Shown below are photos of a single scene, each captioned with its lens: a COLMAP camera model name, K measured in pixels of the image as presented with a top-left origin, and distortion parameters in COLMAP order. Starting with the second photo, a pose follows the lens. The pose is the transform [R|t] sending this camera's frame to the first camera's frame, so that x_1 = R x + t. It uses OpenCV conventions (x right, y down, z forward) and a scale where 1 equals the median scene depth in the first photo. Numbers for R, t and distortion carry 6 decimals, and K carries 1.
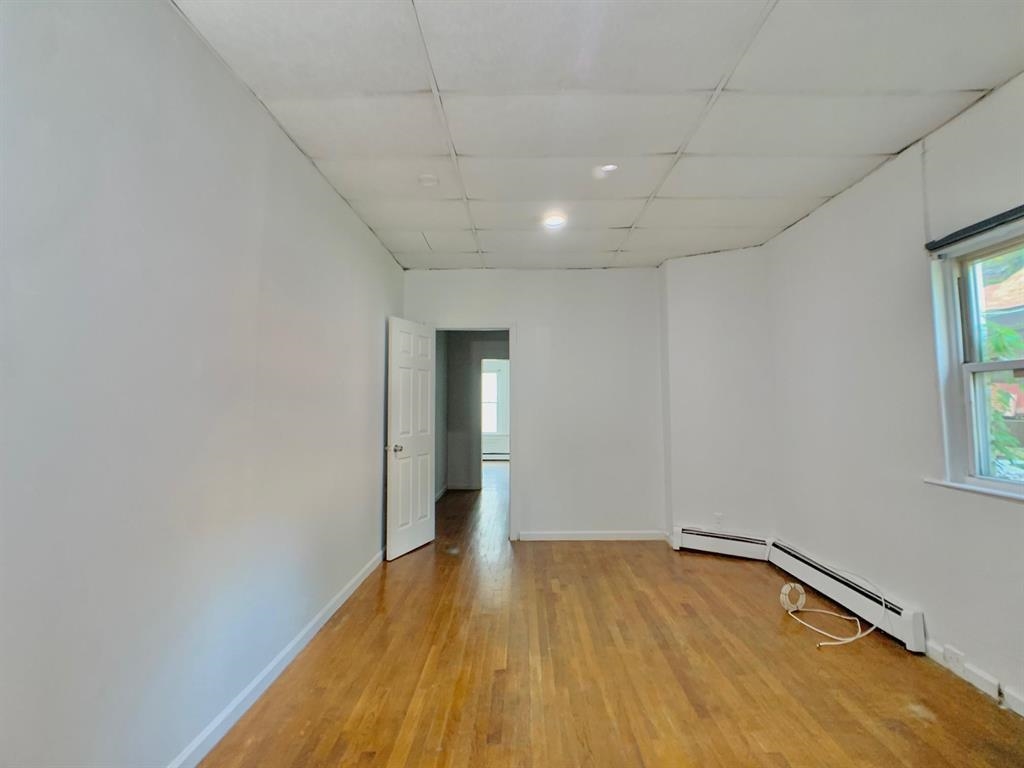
lens RADIAL K [[541.1, 0, 508.3], [0, 541.1, 361.0], [0, 0, 1]] dist [-0.037196, 0.005448]
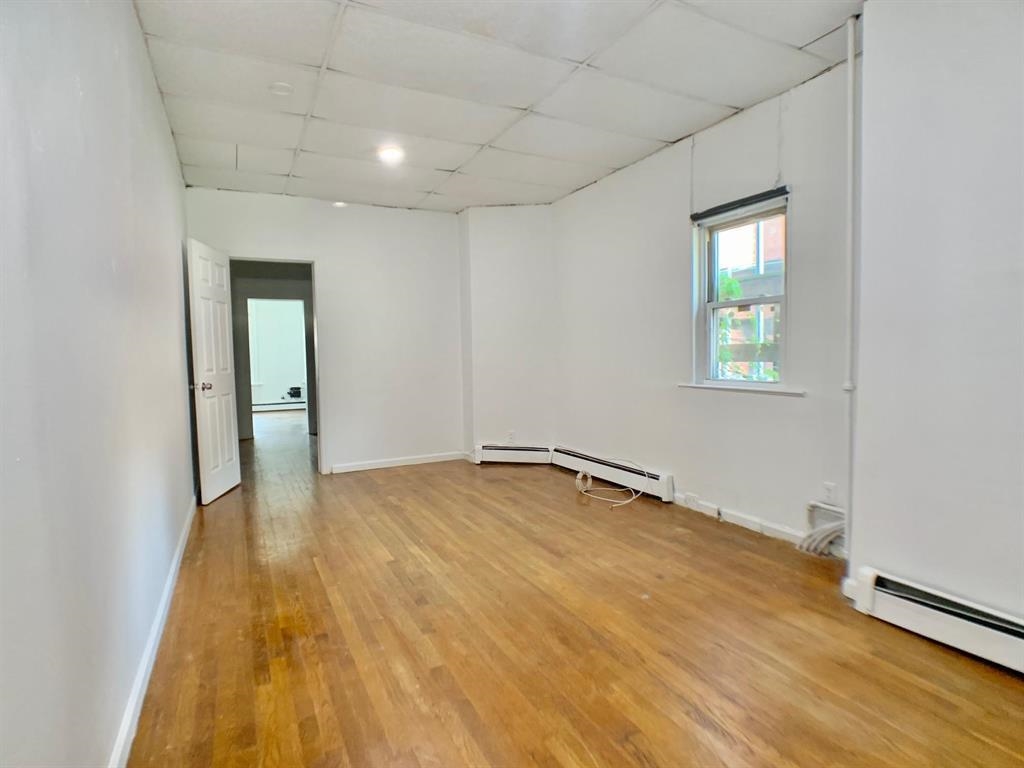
lens RADIAL K [[541.1, 0, 502.6], [0, 541.1, 389.5], [0, 0, 1]] dist [-0.037196, 0.005448]
pose [[0.886440, -0.039156, 0.461184, -0.280115], [-0.026298, 0.990545, 0.134647, 0.049326], [-0.462095, -0.131485, 0.877029, -0.055549]]
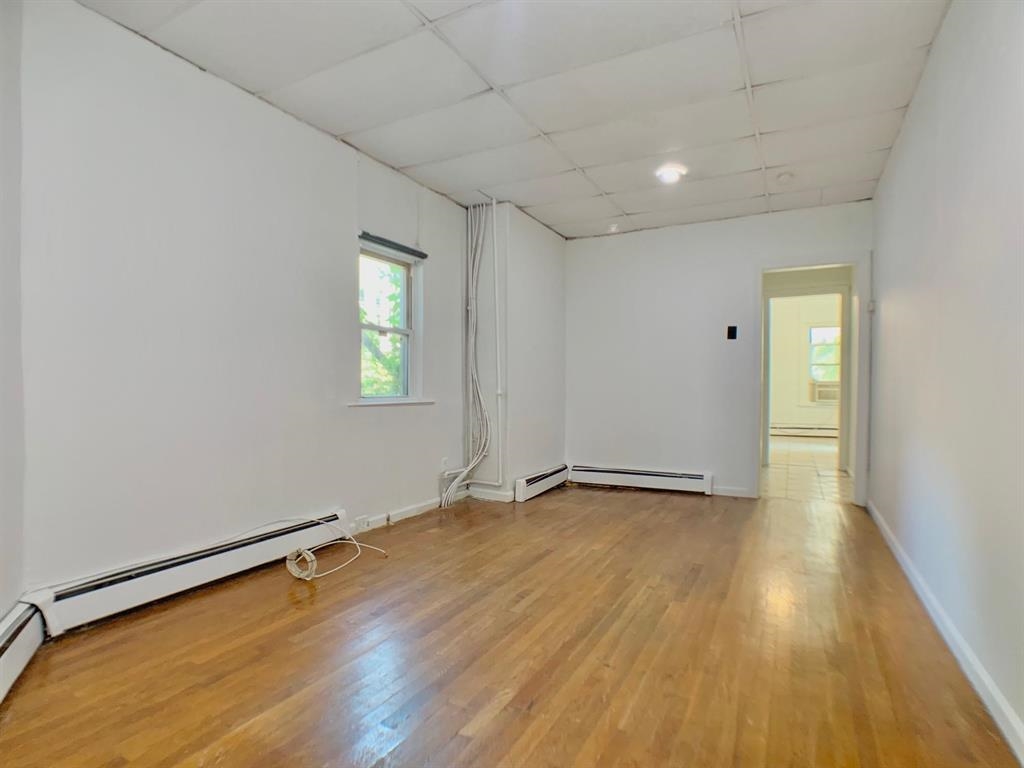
lens RADIAL K [[541.1, 0, 509.2], [0, 541.1, 388.2], [0, 0, 1]] dist [-0.037196, 0.005448]
pose [[-0.893095, -0.001956, 0.449864, -0.156601], [-0.036732, 0.996969, -0.068588, 0.238747], [-0.448366, -0.077780, -0.890459, 1.841249]]
